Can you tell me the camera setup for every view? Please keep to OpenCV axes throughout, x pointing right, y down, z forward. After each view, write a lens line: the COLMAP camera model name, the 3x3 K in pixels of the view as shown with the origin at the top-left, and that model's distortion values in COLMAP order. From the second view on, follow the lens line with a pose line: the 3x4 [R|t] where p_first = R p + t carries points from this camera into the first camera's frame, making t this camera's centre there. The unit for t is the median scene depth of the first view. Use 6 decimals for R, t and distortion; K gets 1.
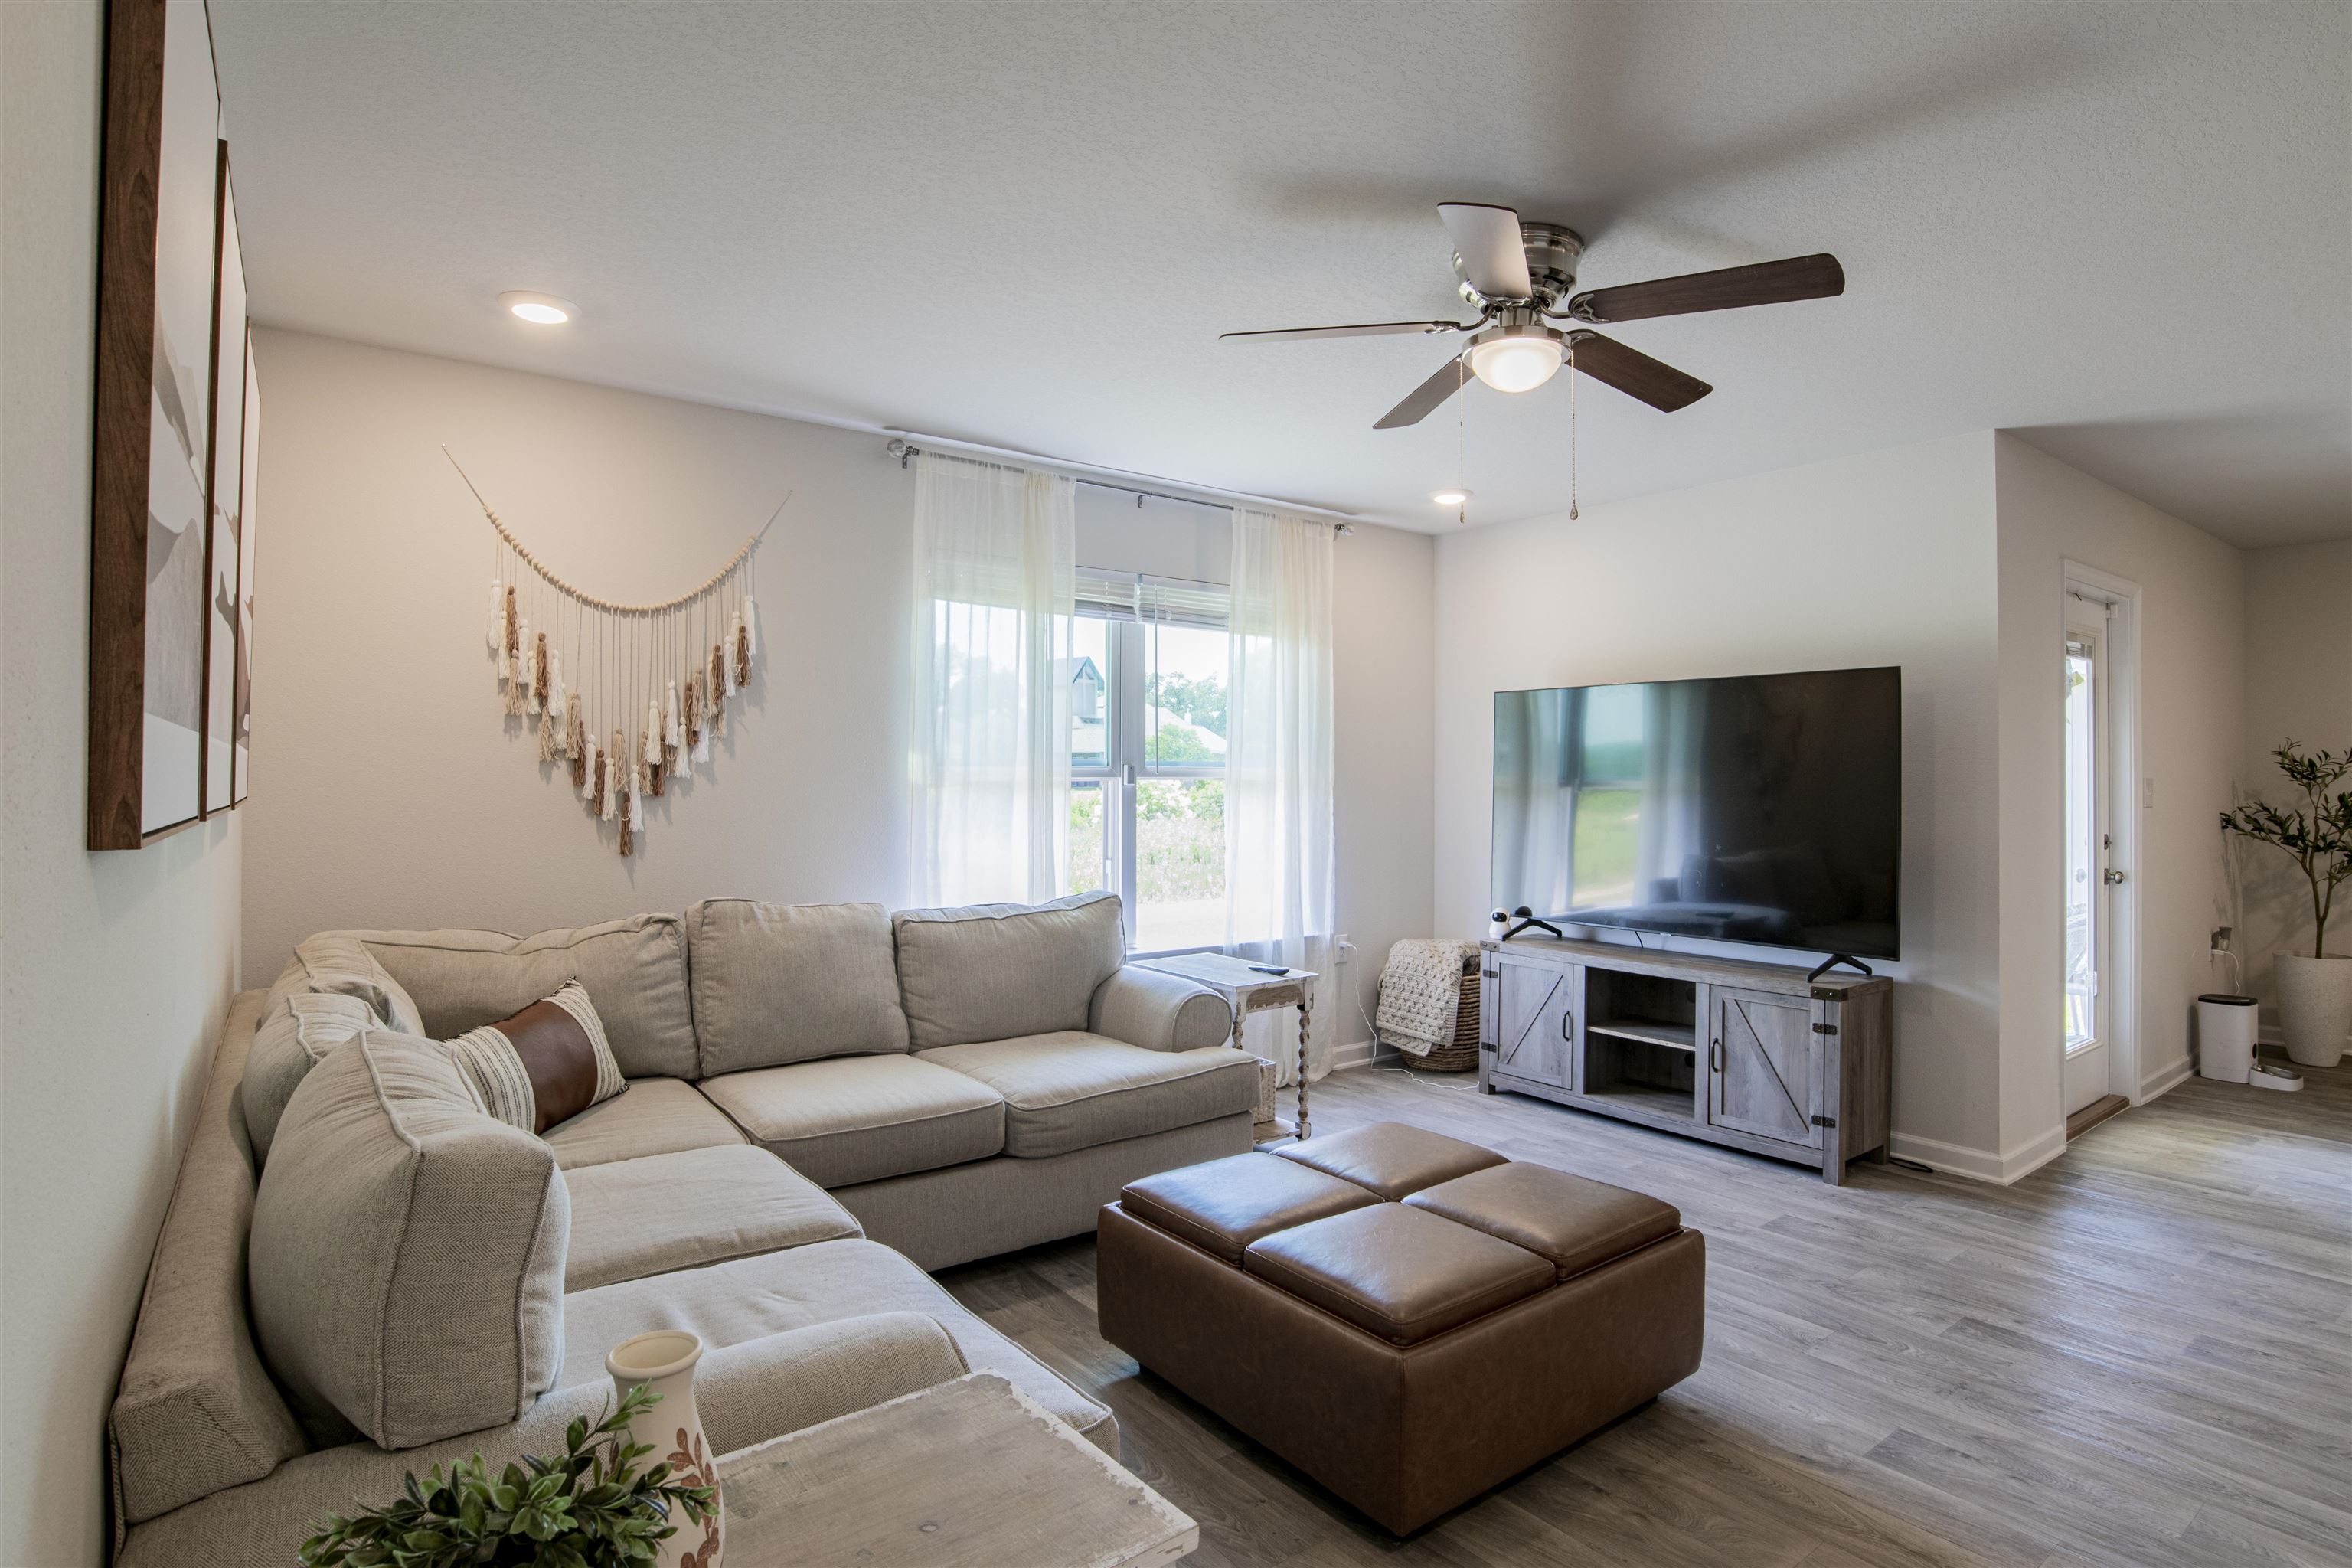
lens RADIAL K [[1190.8, 0, 1175.4], [0, 1190.8, 766.6], [0, 0, 1]] dist [-0.039045, -0.000360]
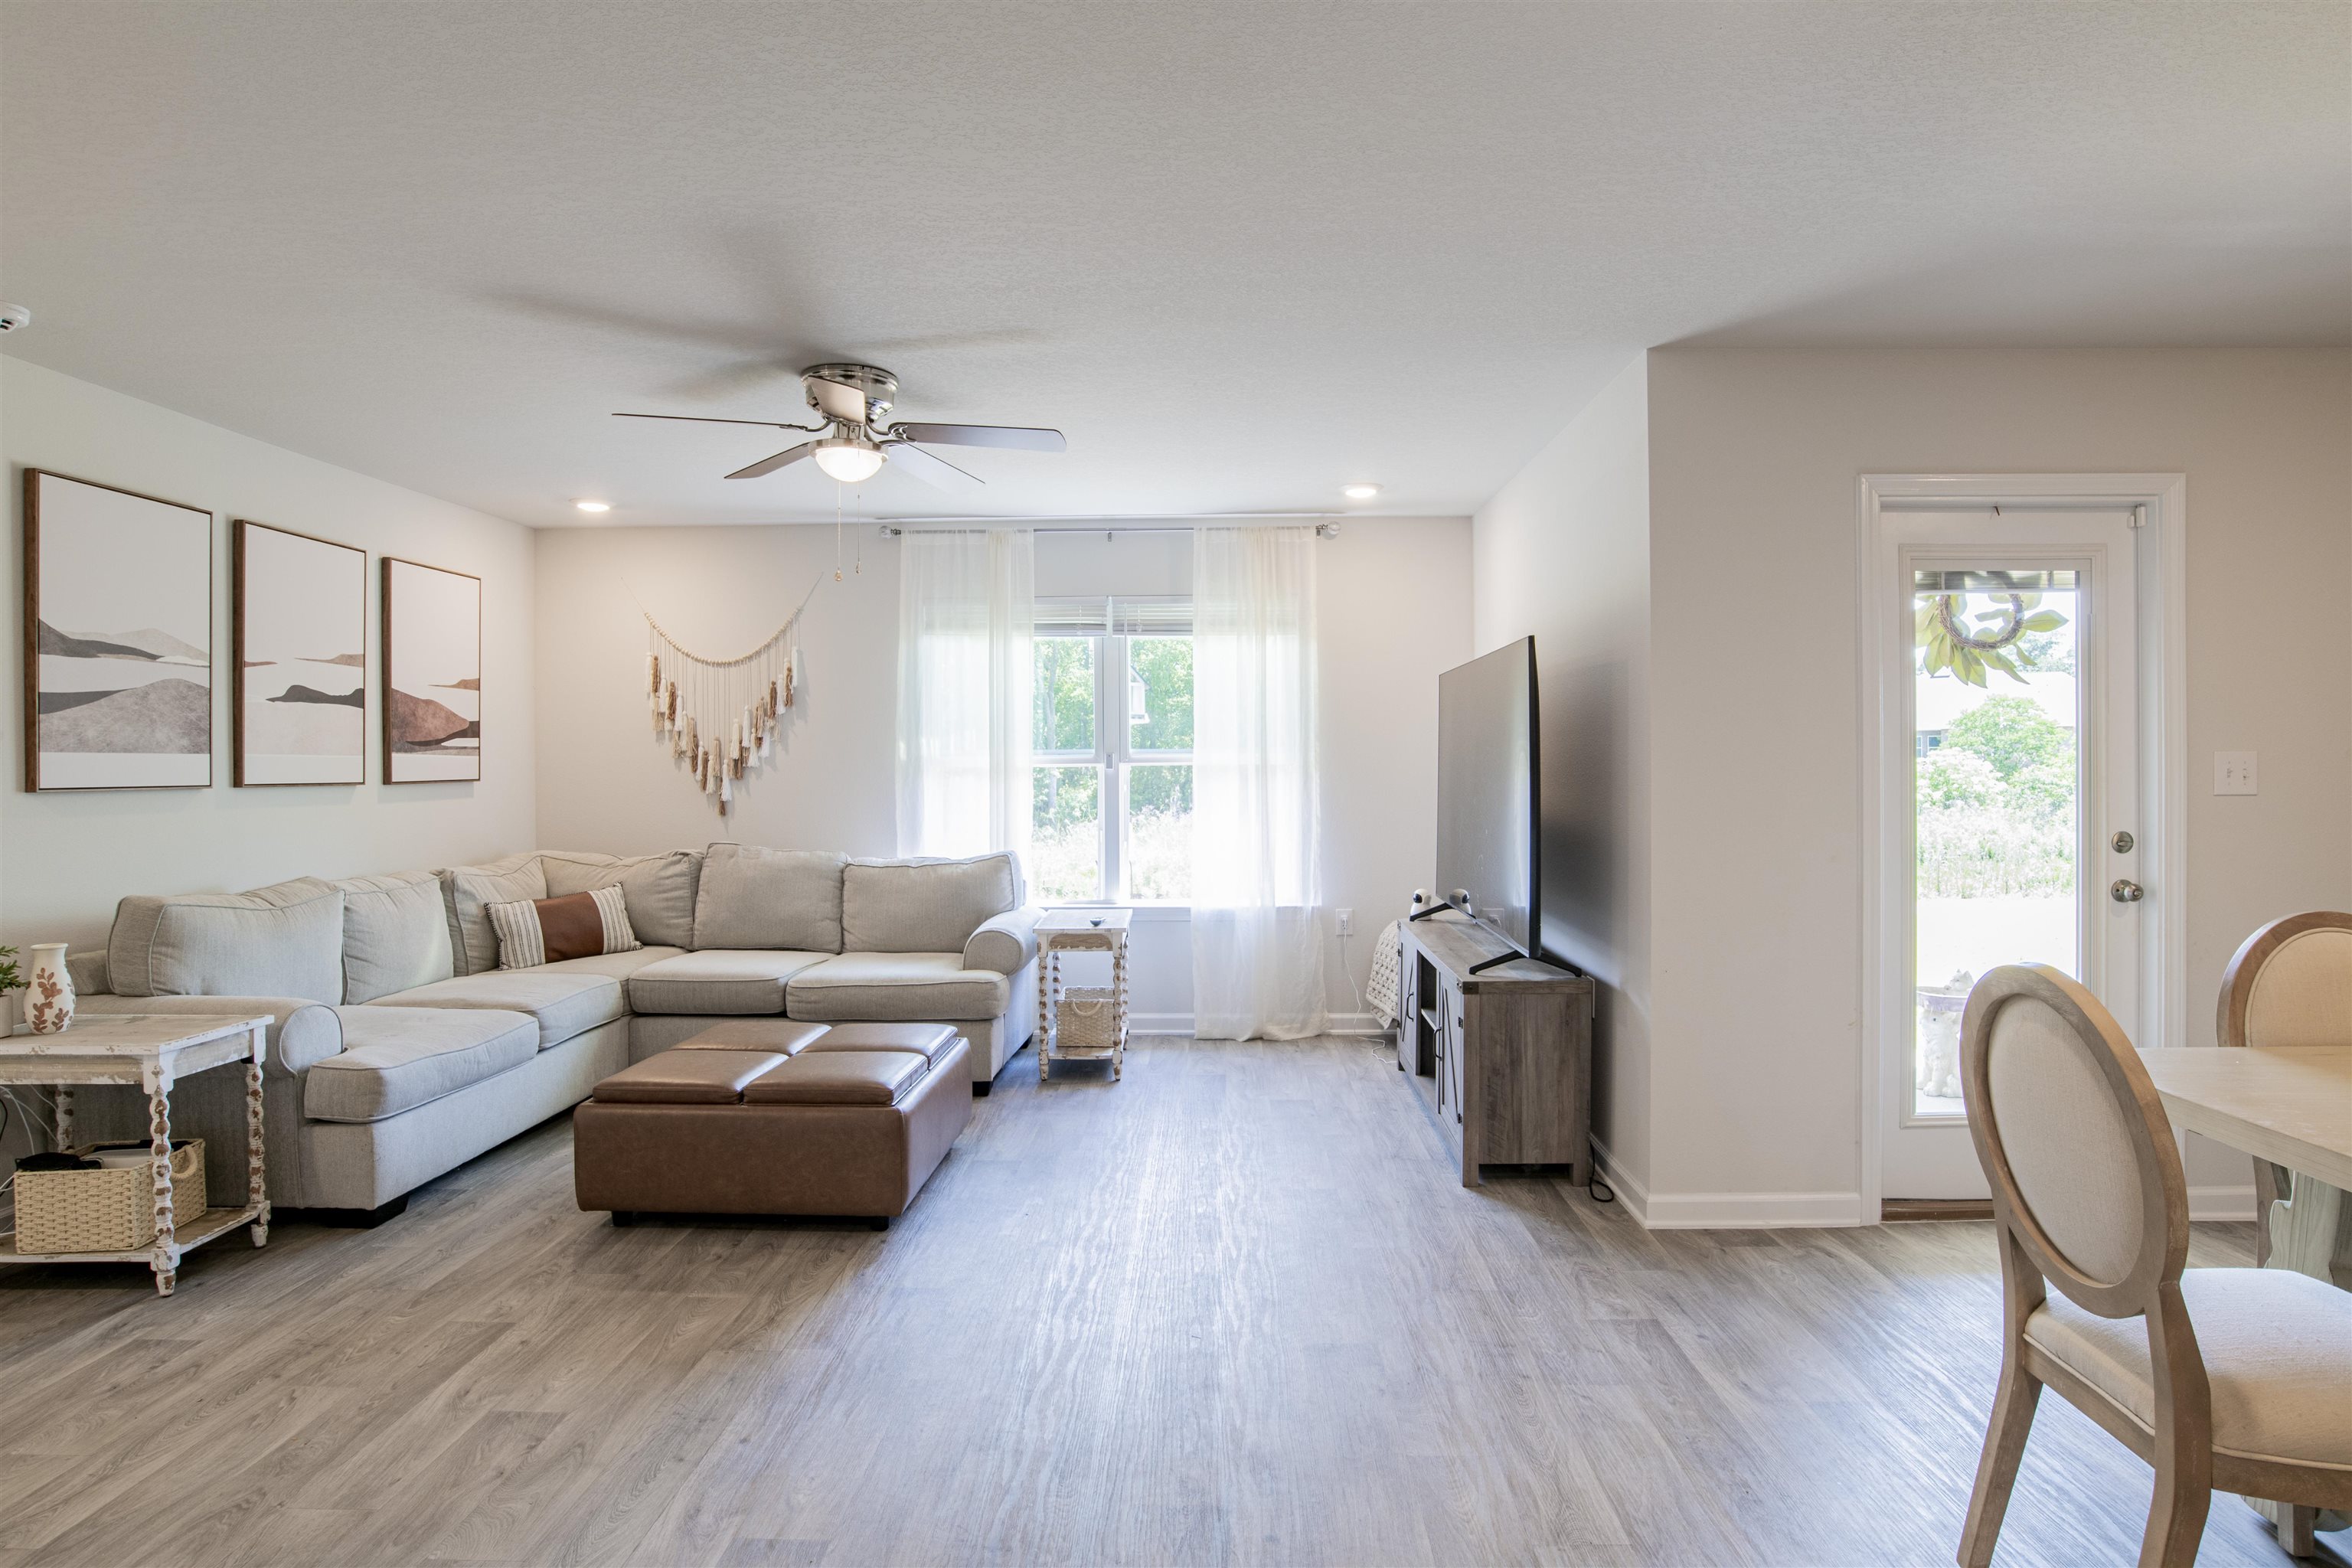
lens RADIAL K [[1190.8, 0, 1170.8], [0, 1190.8, 781.1], [0, 0, 1]] dist [-0.039045, -0.000360]
pose [[0.787264, -0.000267, -0.616616, 0.974515], [0.013652, 0.999762, 0.016997, 0.008744], [0.616465, -0.021799, 0.787081, 0.101591]]
